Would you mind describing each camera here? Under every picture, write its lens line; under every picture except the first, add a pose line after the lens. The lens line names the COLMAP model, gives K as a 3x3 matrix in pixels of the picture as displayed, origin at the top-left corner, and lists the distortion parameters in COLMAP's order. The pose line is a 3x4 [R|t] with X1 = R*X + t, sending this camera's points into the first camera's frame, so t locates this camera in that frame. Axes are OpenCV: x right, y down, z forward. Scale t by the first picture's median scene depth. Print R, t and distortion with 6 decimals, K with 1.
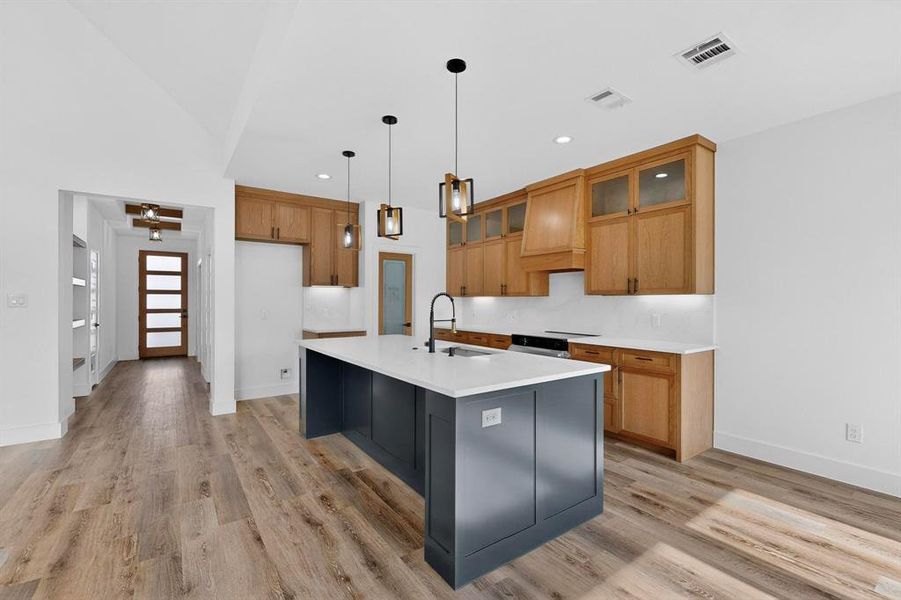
lens RADIAL K [[389.5, 0, 450.5], [0, 389.5, 300.0], [0, 0, 1]] dist [0.001227, 0.000160]
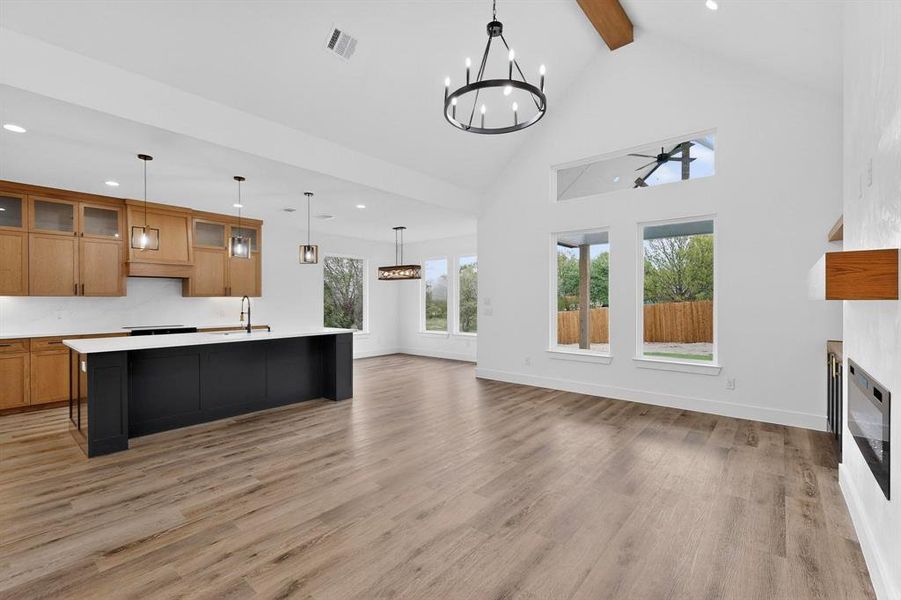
lens RADIAL K [[389.5, 0, 450.5], [0, 389.5, 300.0], [0, 0, 1]] dist [0.001227, 0.000160]
pose [[-0.246530, 0.003649, 0.969128, -1.811807], [0.002710, 0.999992, -0.003076, 0.008998], [-0.969131, 0.001868, -0.246538, 0.602270]]
